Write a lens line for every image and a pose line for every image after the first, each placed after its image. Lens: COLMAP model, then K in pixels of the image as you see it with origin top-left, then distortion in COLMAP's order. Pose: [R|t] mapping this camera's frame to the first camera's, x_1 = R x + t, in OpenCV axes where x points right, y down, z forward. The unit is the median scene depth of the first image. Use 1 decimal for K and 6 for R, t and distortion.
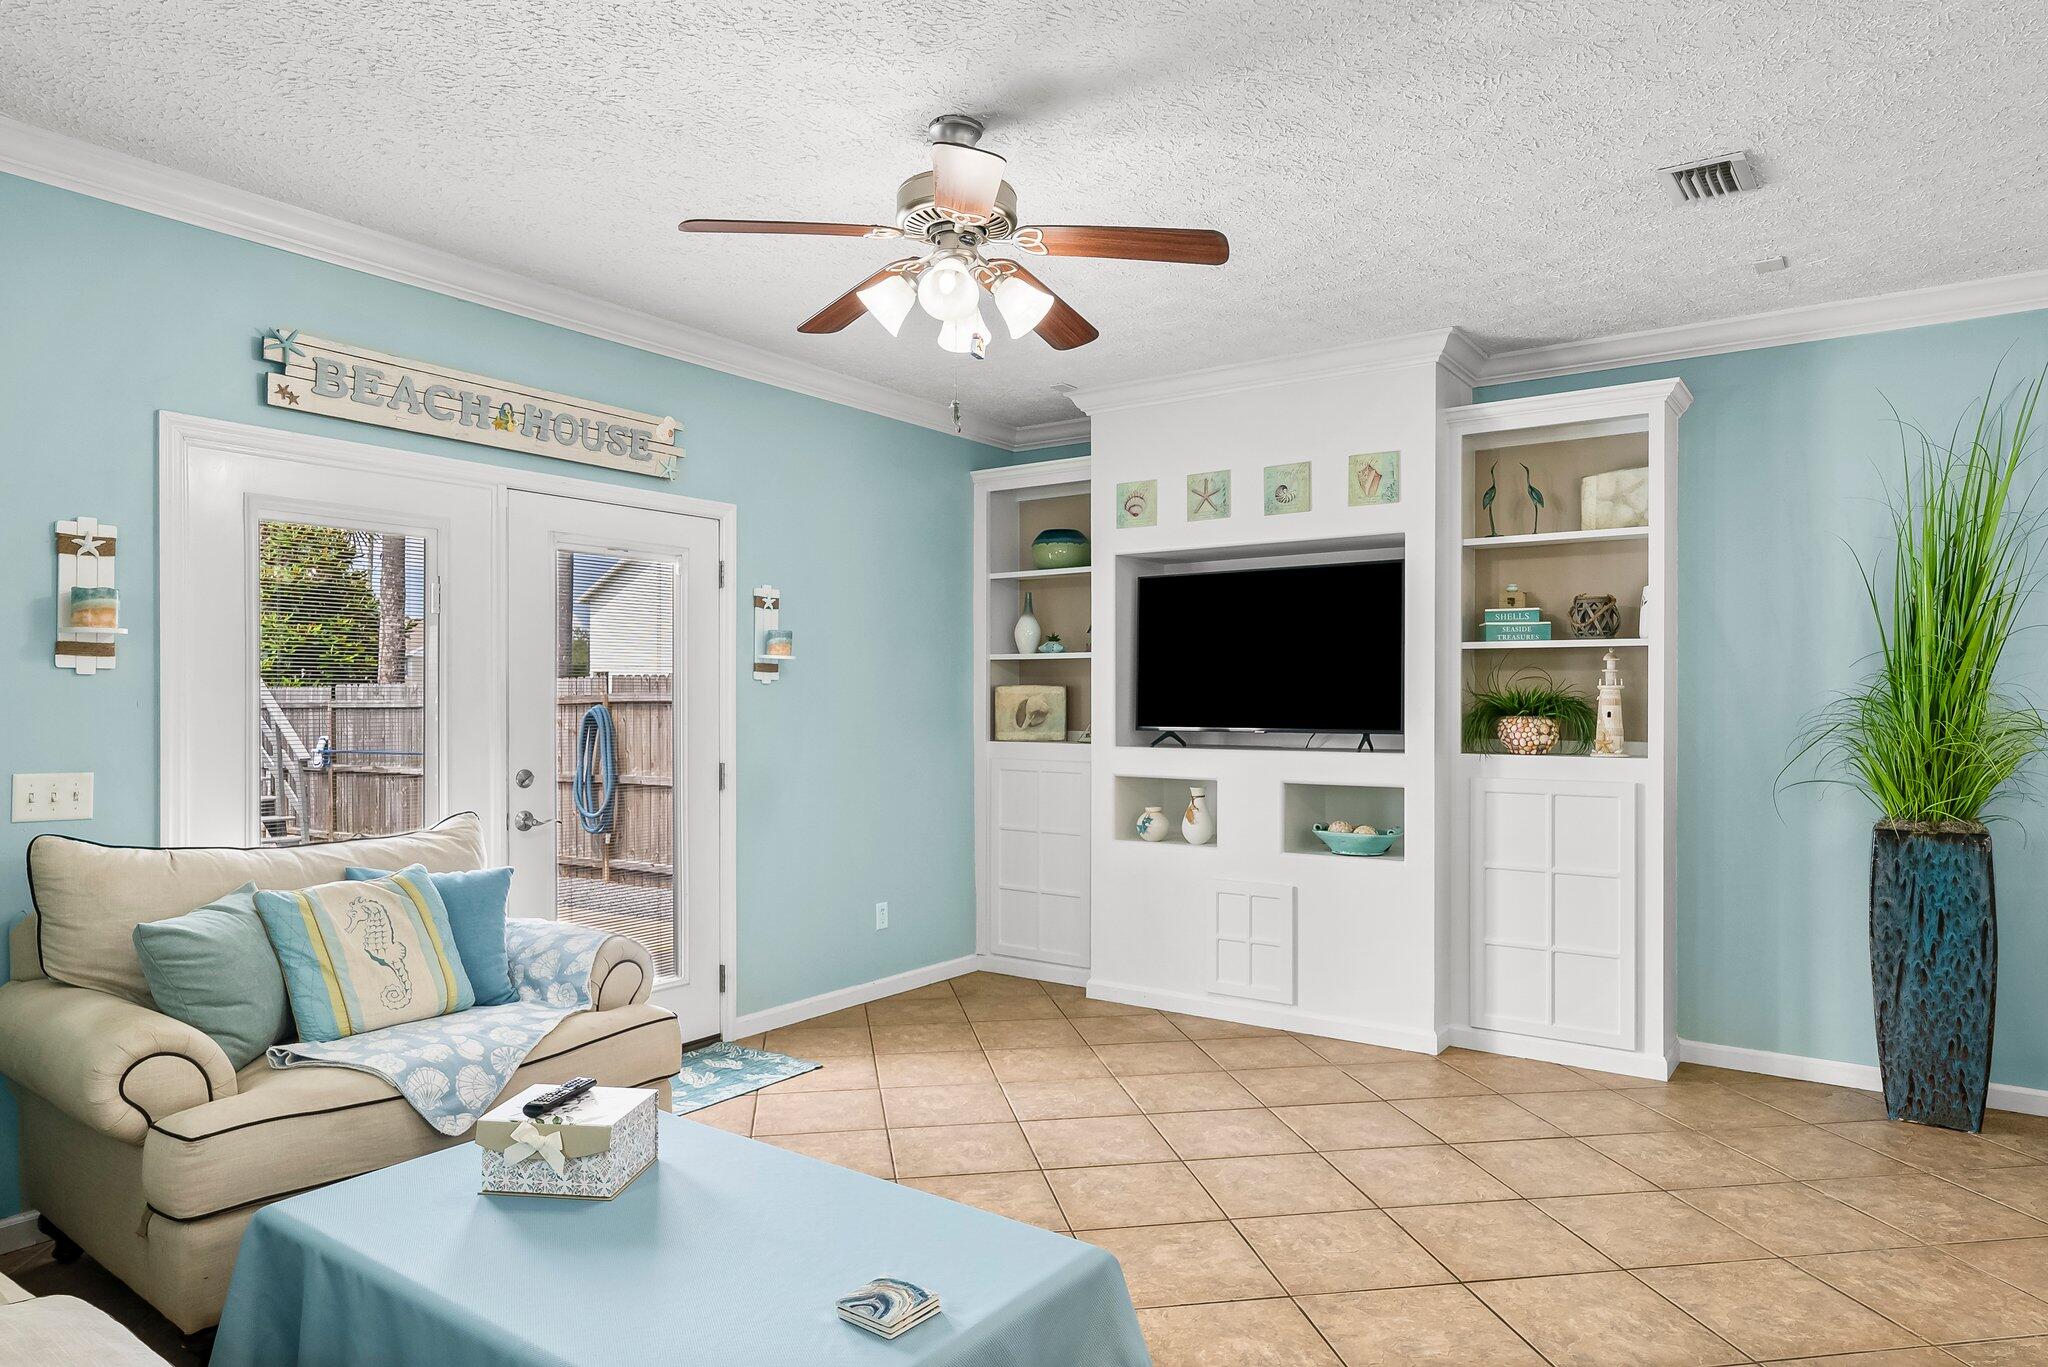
lens RADIAL K [[1244.3, 0, 1023.4], [0, 1244.3, 701.6], [0, 0, 1]] dist [0.000459, 0.000262]
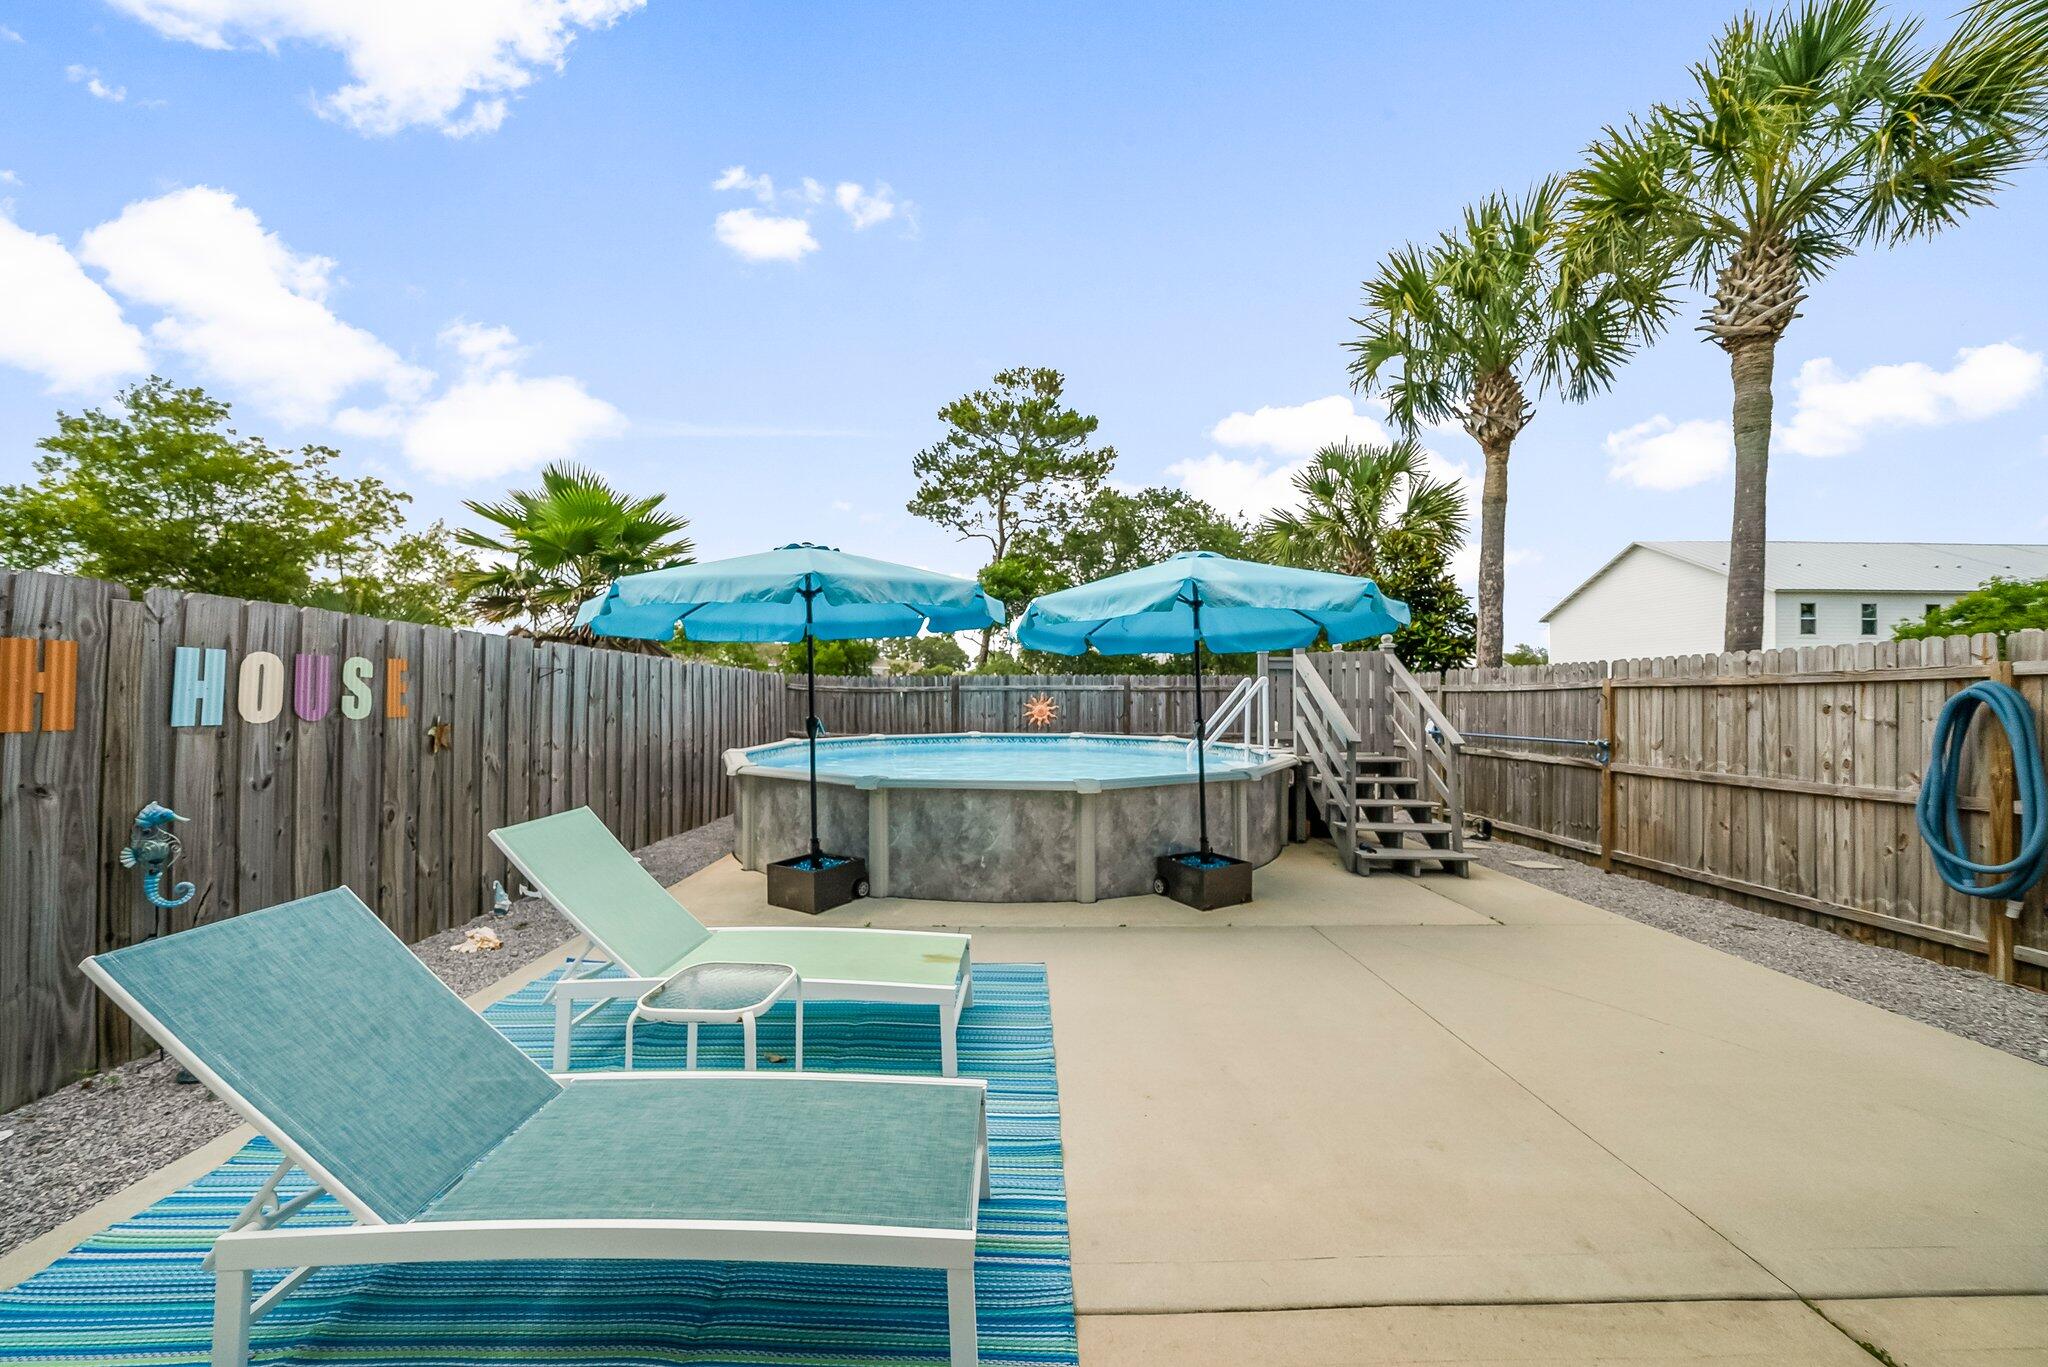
lens RADIAL K [[728.5, 0, 1026.5], [0, 728.5, 691.9], [0, 0, 1]] dist [-0.001057, -0.000121]
pose [[0.604346, 0.001364, -0.796720, -0.869996], [-0.005426, 0.999982, -0.002404, 0.027824], [0.796703, 0.005776, 0.604343, 1.076898]]
